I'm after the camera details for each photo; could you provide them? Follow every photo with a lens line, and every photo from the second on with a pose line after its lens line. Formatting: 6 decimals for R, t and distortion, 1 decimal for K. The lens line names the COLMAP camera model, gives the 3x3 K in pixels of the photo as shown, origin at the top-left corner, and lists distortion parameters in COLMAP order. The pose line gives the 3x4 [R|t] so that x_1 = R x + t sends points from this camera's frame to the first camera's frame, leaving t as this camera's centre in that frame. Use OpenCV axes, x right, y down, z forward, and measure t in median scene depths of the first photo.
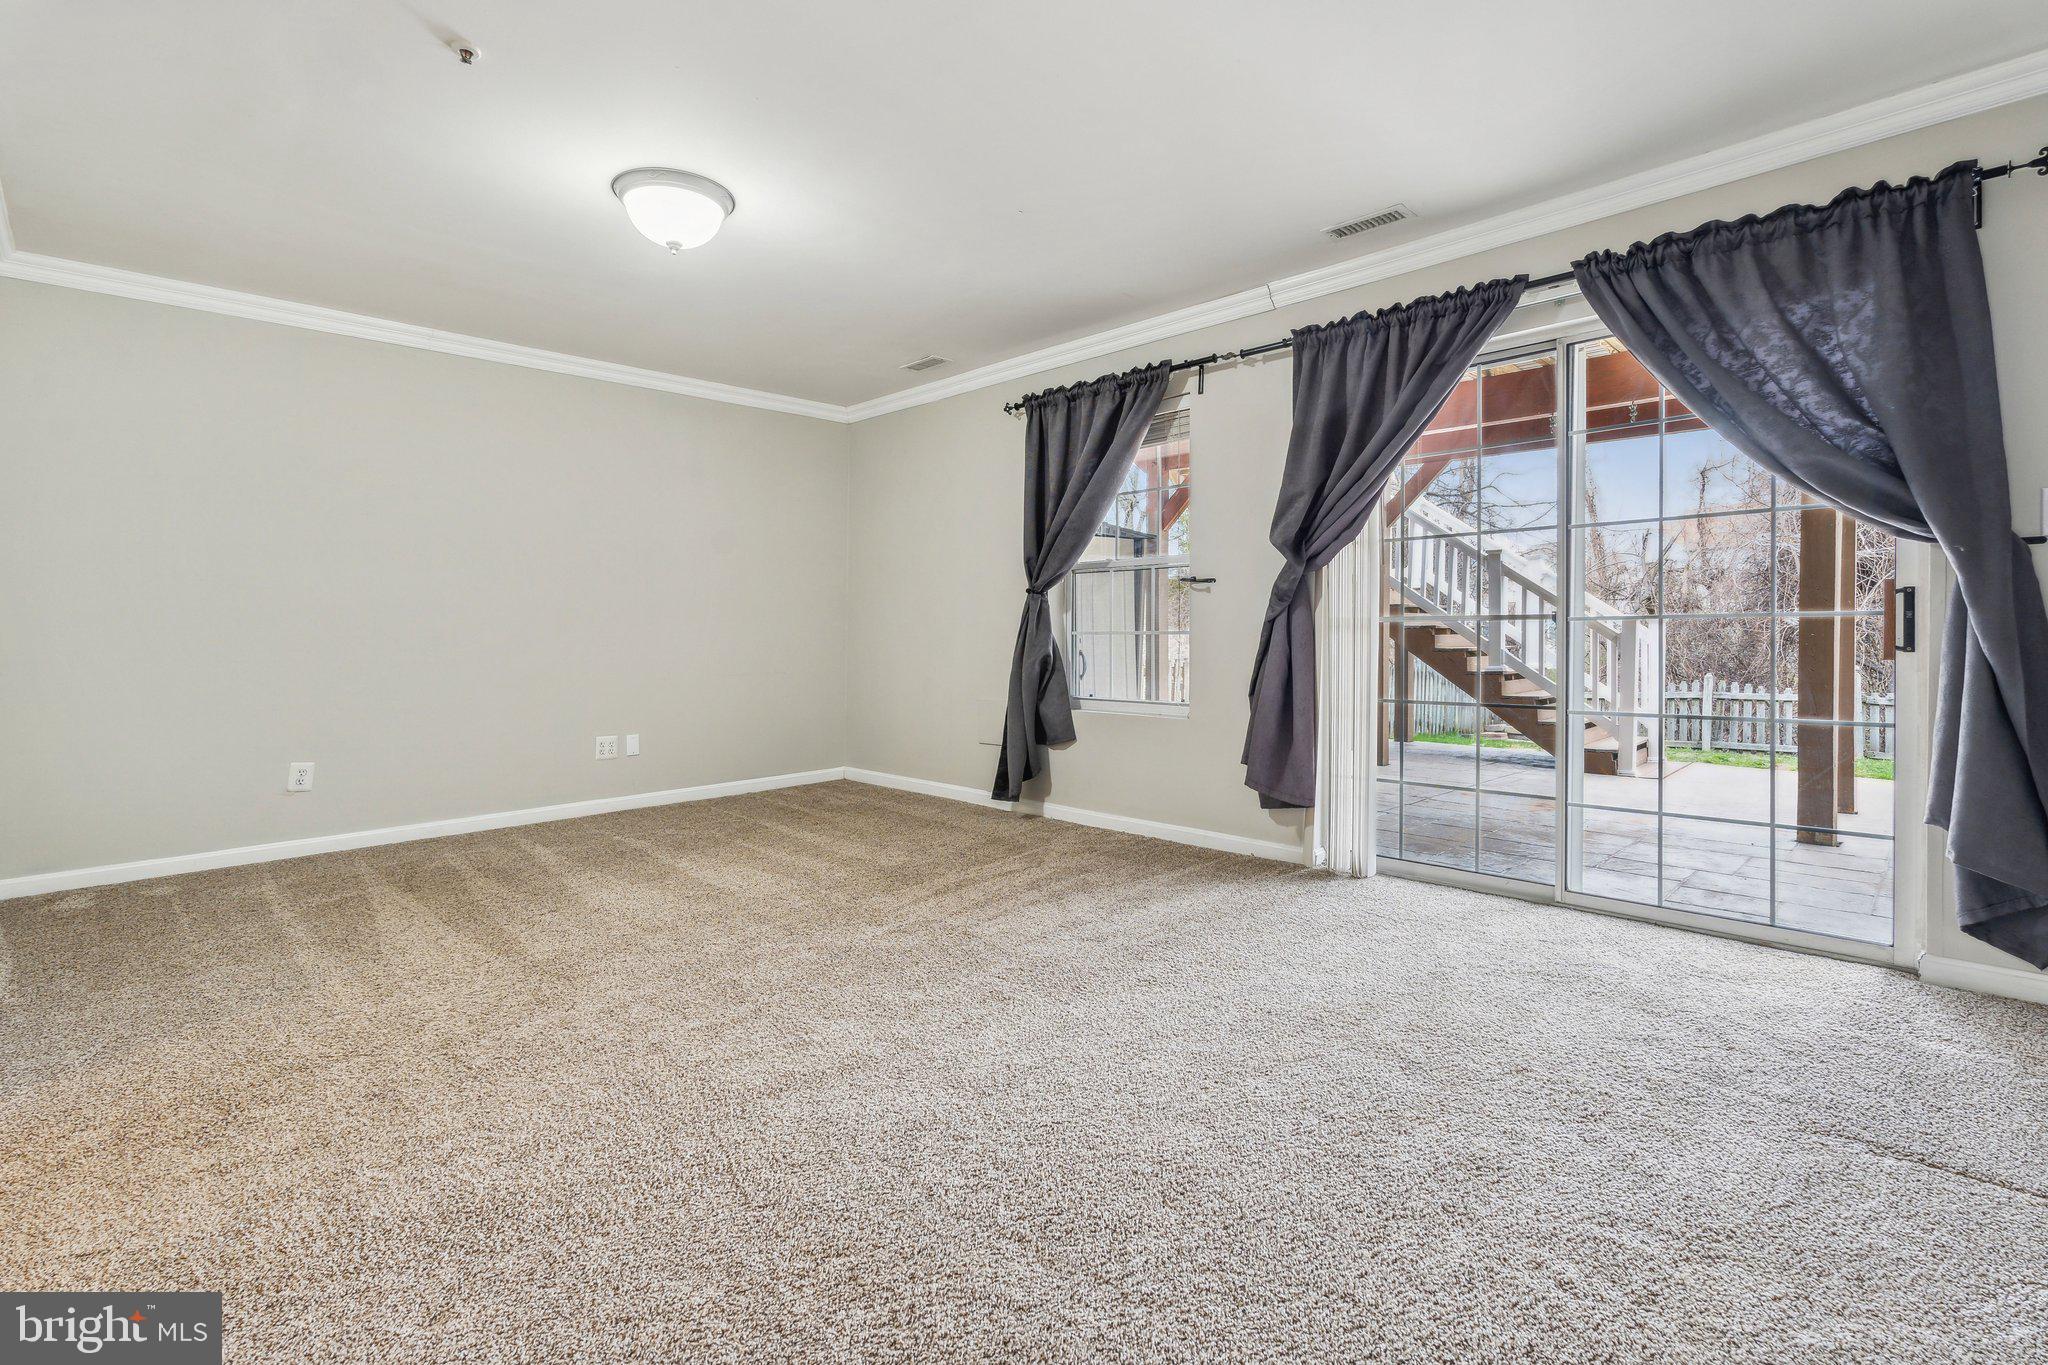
lens RADIAL K [[932.3, 0, 1015.9], [0, 932.3, 639.4], [0, 0, 1]] dist [-0.001864, -0.000376]
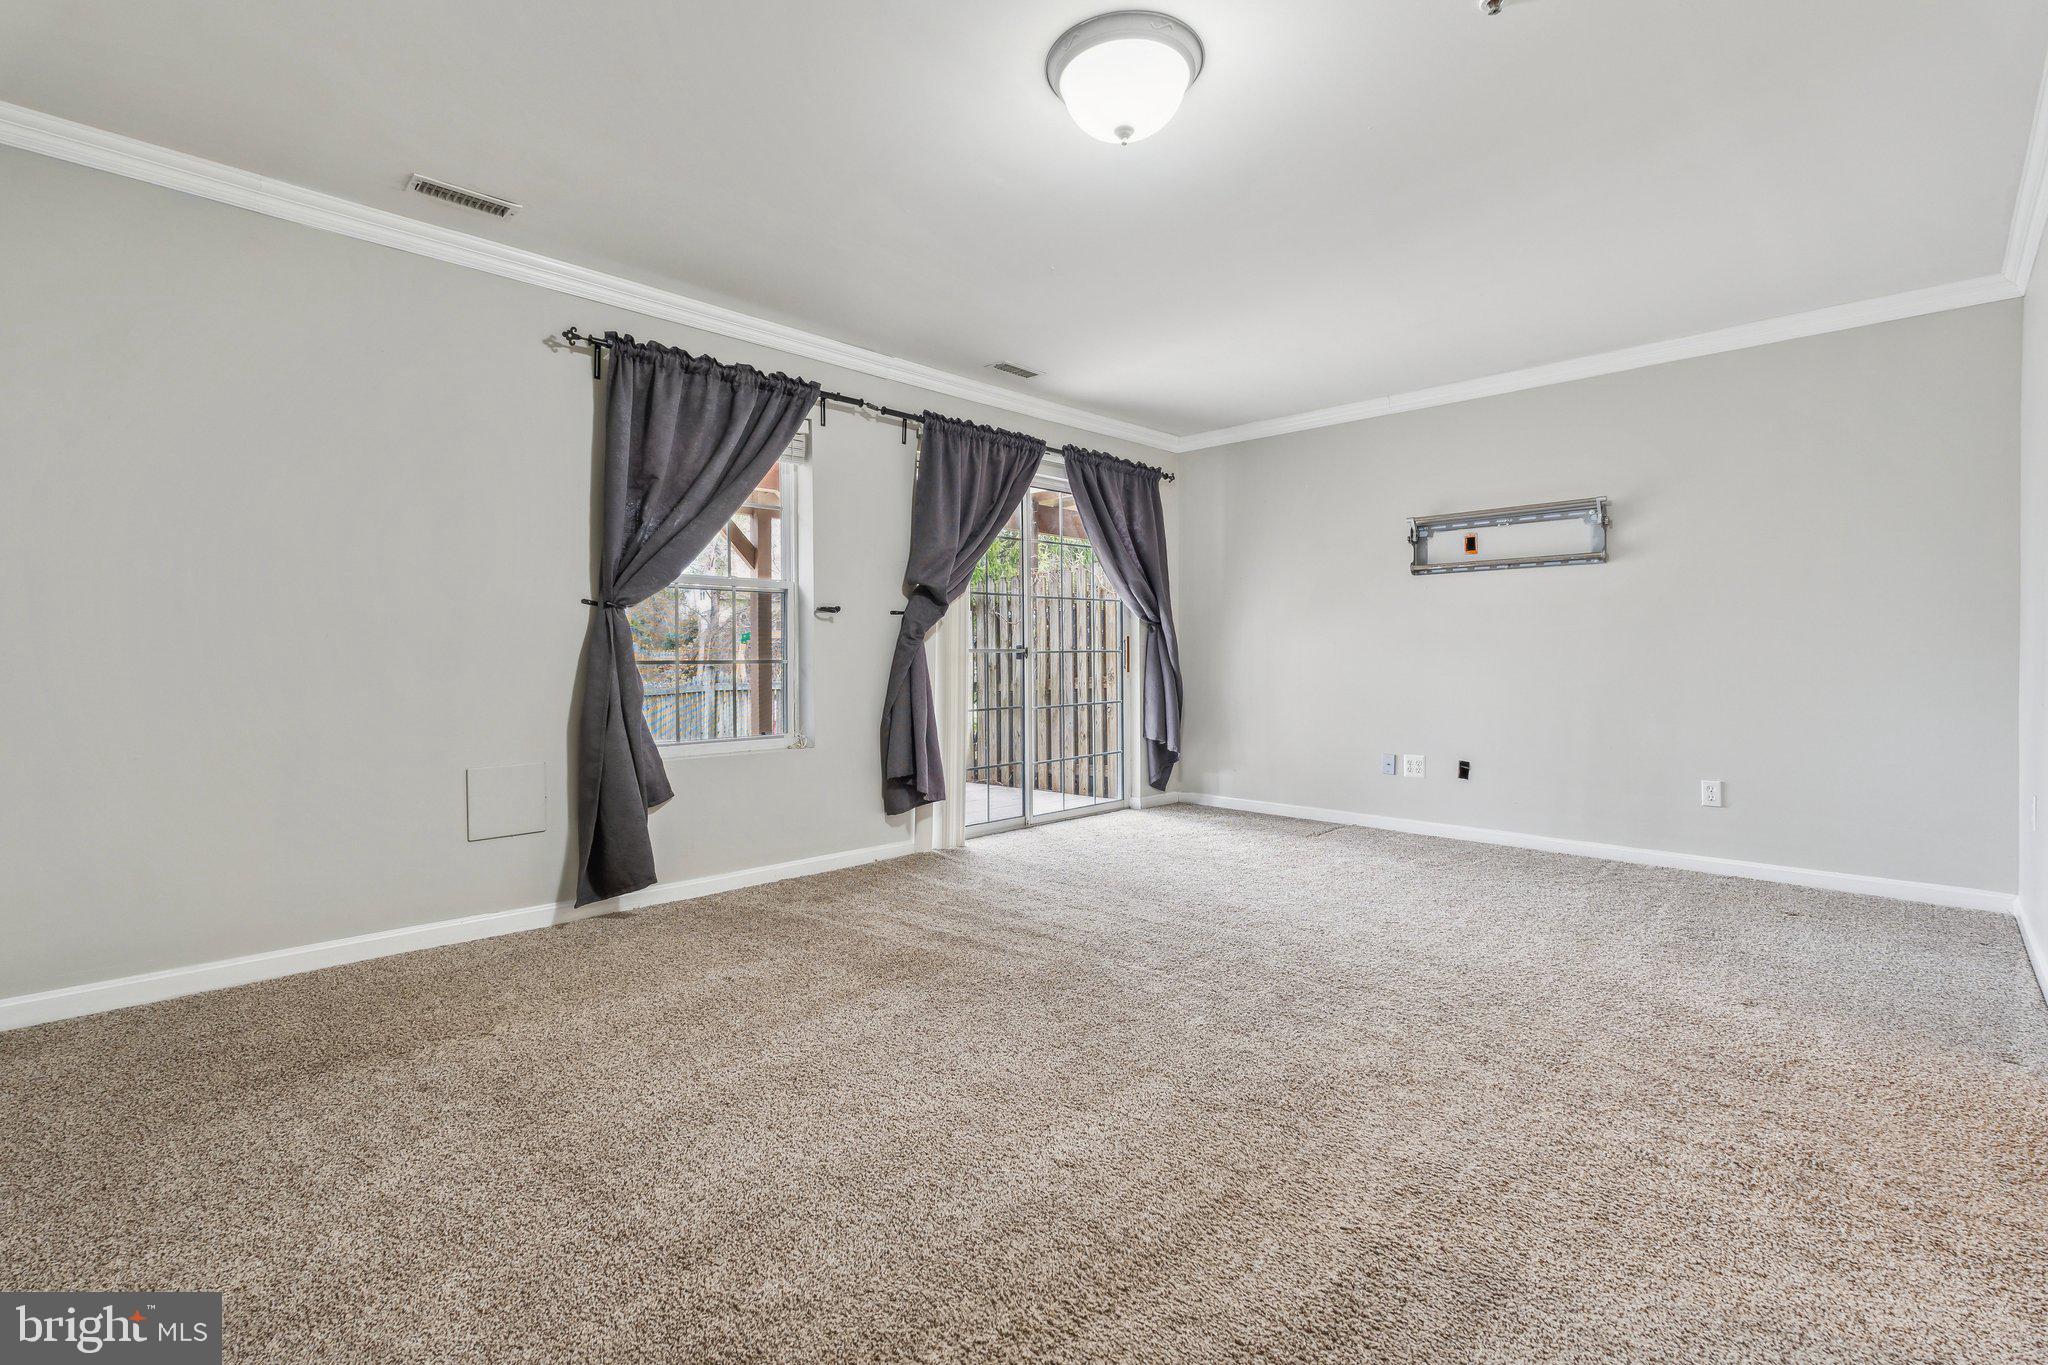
lens RADIAL K [[909.0, 0, 1018.8], [0, 909.0, 689.1], [0, 0, 1]] dist [-0.002342, -0.000060]
pose [[0.007374, -0.028031, 0.999580, -0.780465], [0.014477, 0.999505, 0.027922, -0.002061], [-0.999868, 0.014265, 0.007776, 0.769318]]
